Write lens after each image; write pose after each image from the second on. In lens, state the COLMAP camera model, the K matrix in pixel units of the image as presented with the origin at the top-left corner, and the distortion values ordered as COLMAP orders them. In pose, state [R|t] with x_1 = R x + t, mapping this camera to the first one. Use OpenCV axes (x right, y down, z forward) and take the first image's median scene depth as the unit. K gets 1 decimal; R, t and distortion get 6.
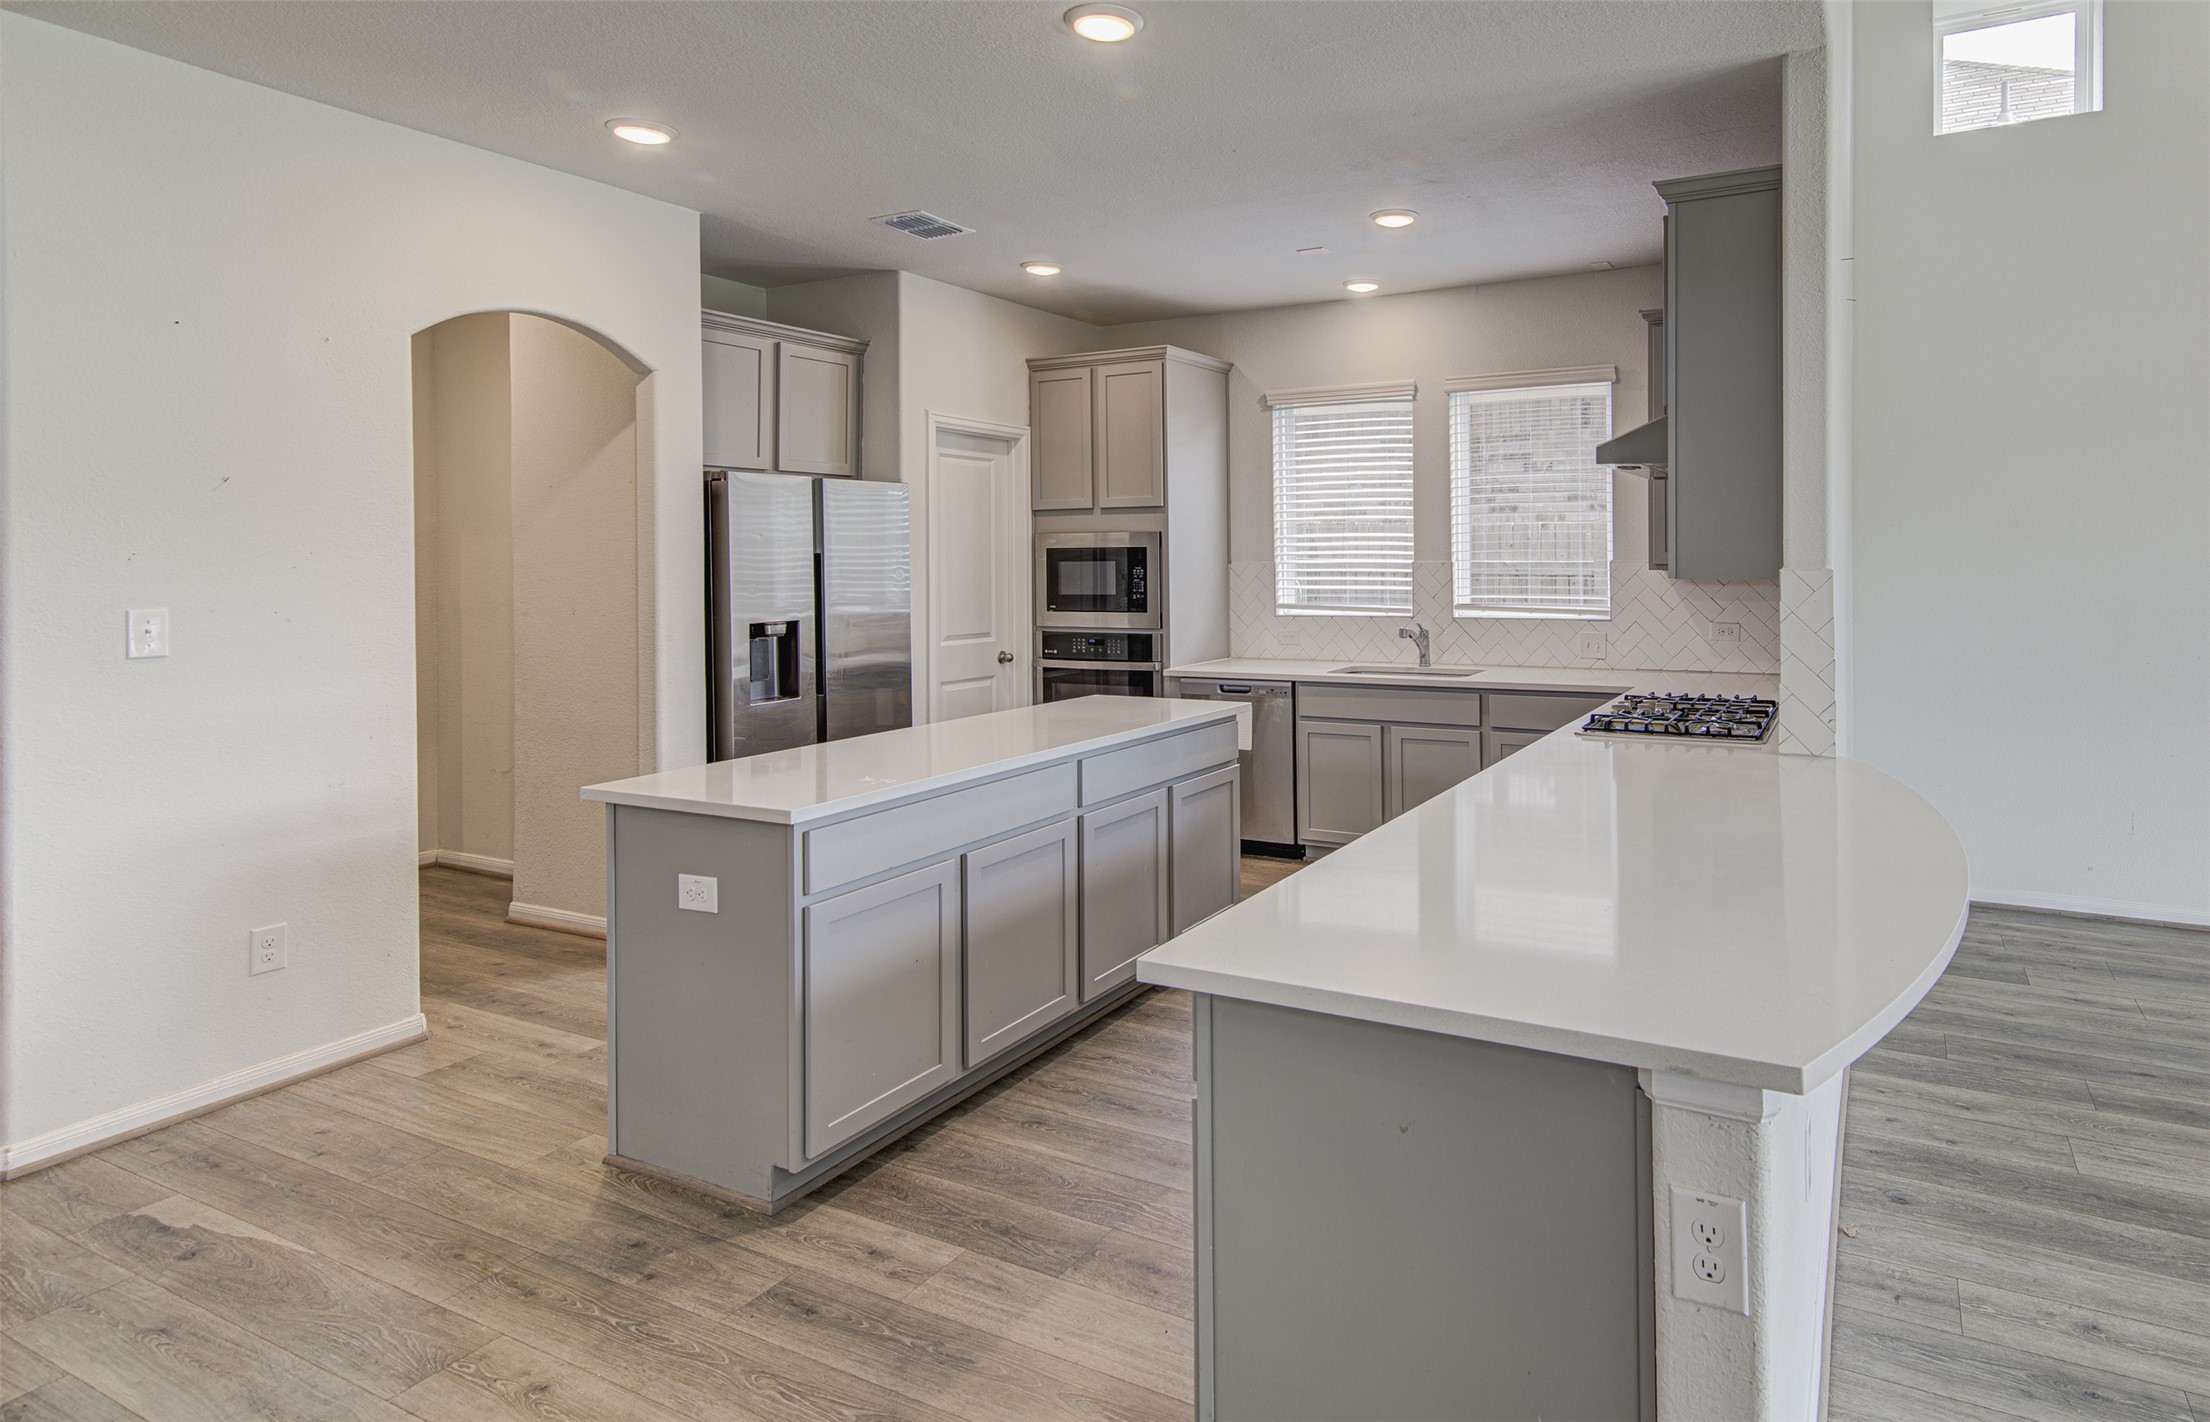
lens RADIAL K [[1184.5, 0, 1305.2], [0, 1184.5, 570.0], [0, 0, 1]] dist [0.002849, 0.000332]
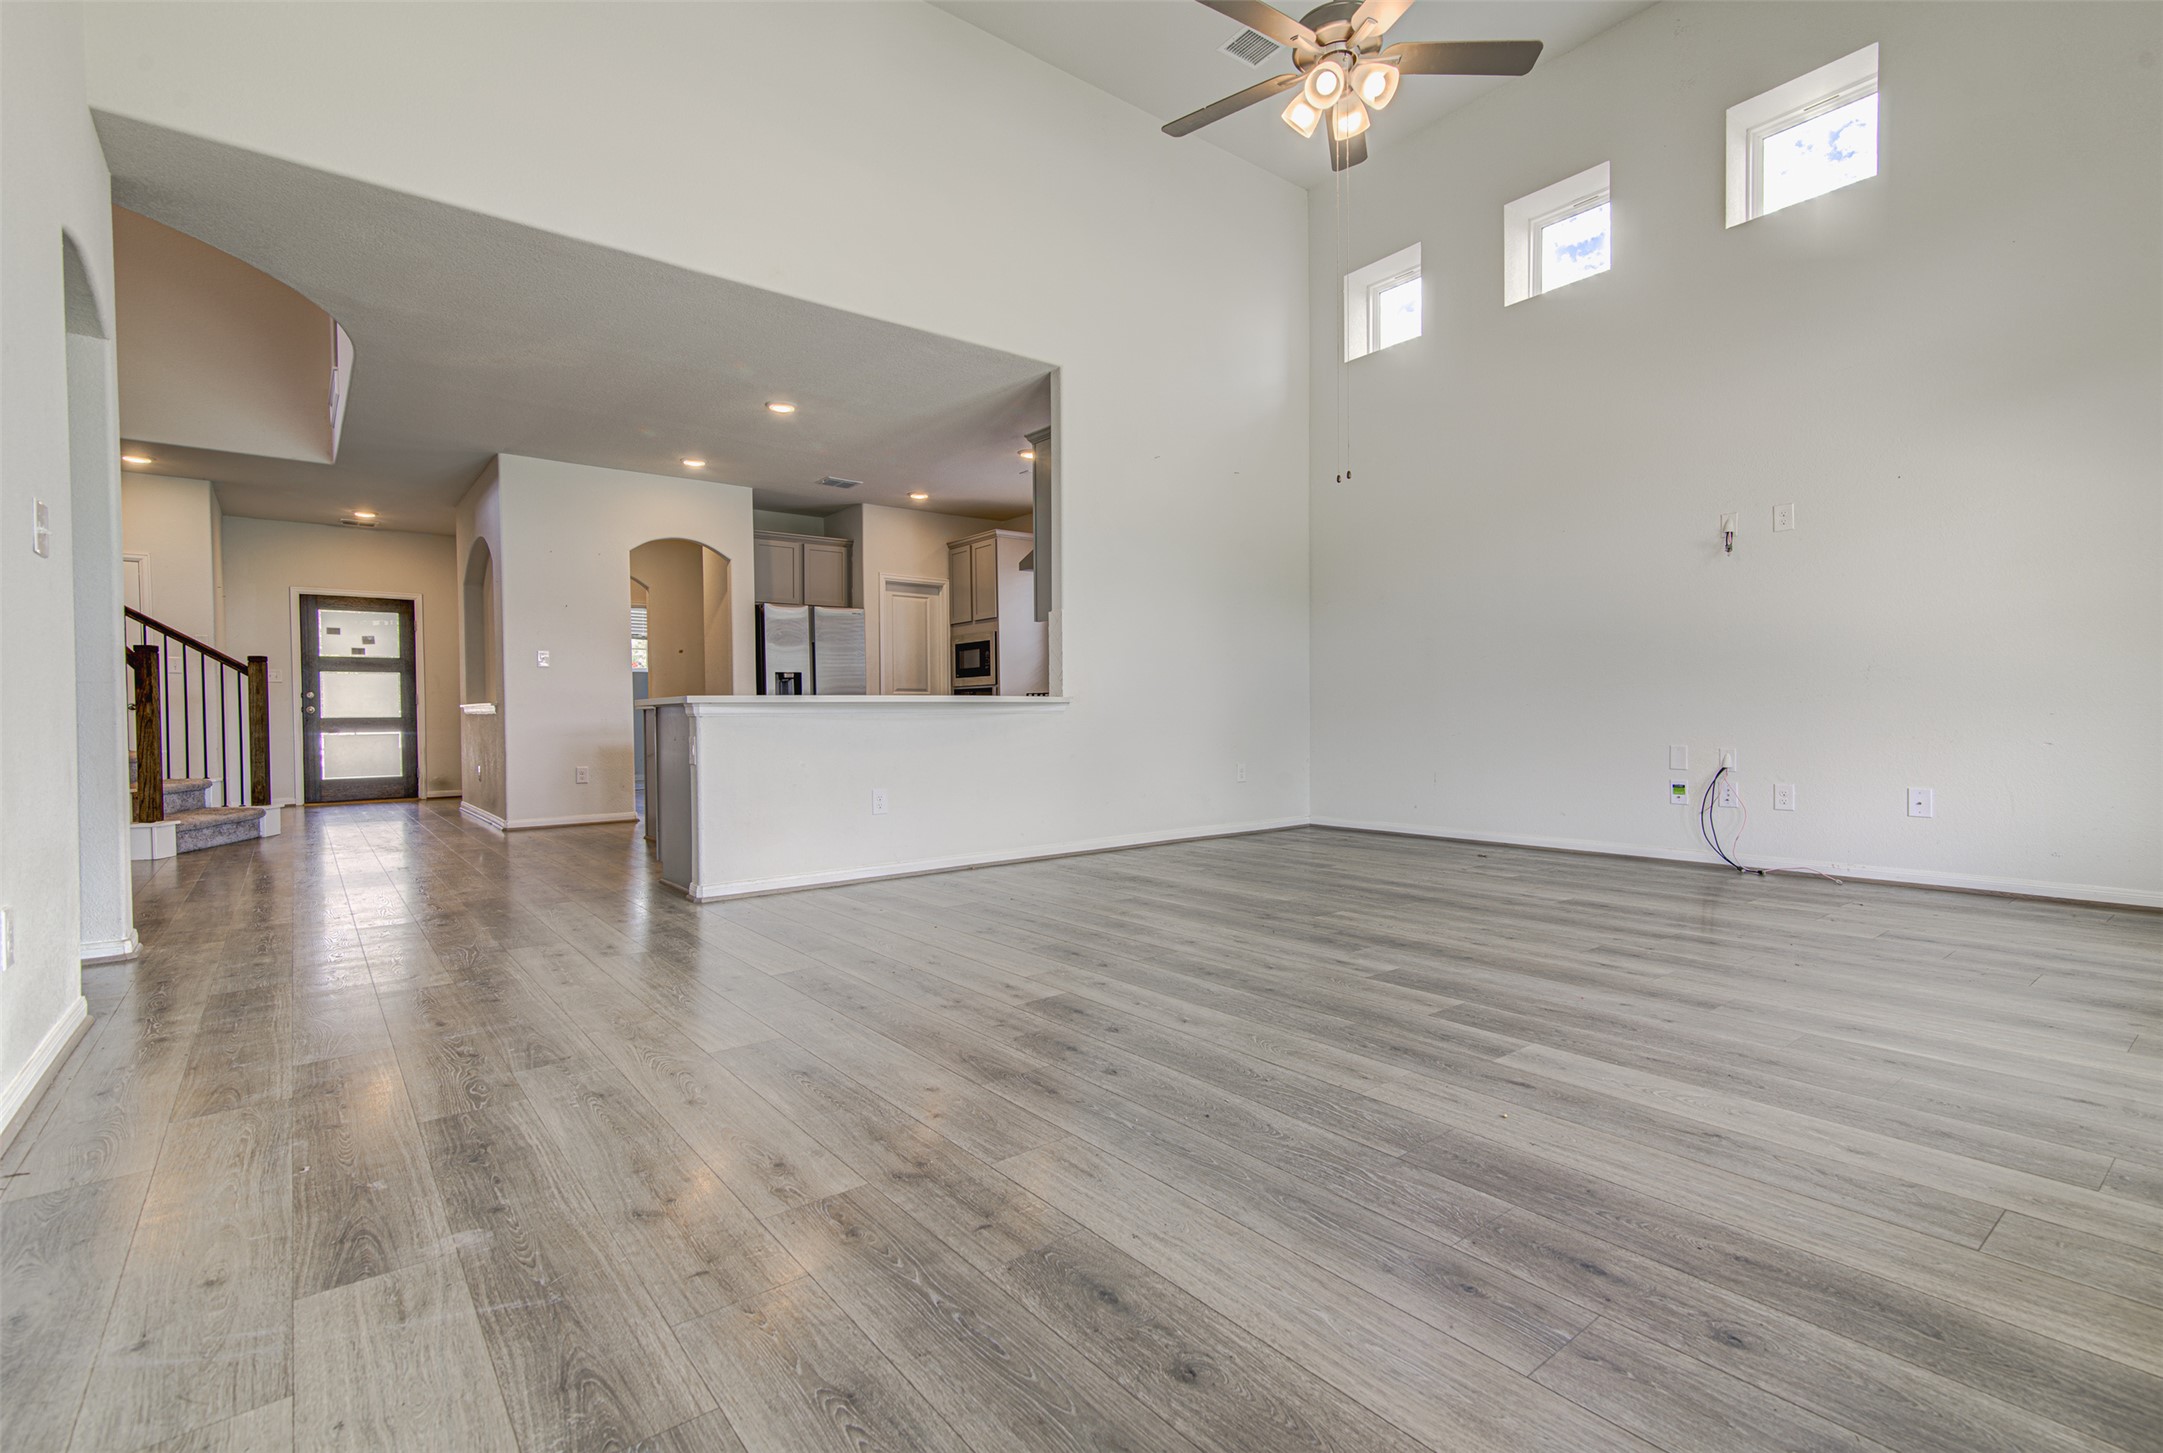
lens RADIAL K [[1005.5, 0, 1089.4], [0, 1005.5, 738.3], [0, 0, 1]] dist [0.011537, -0.000132]
pose [[0.894842, 0.008066, -0.446311, 0.705987], [-0.000883, 0.999867, 0.016300, 0.107753], [0.446383, -0.014192, 0.894730, -0.332683]]
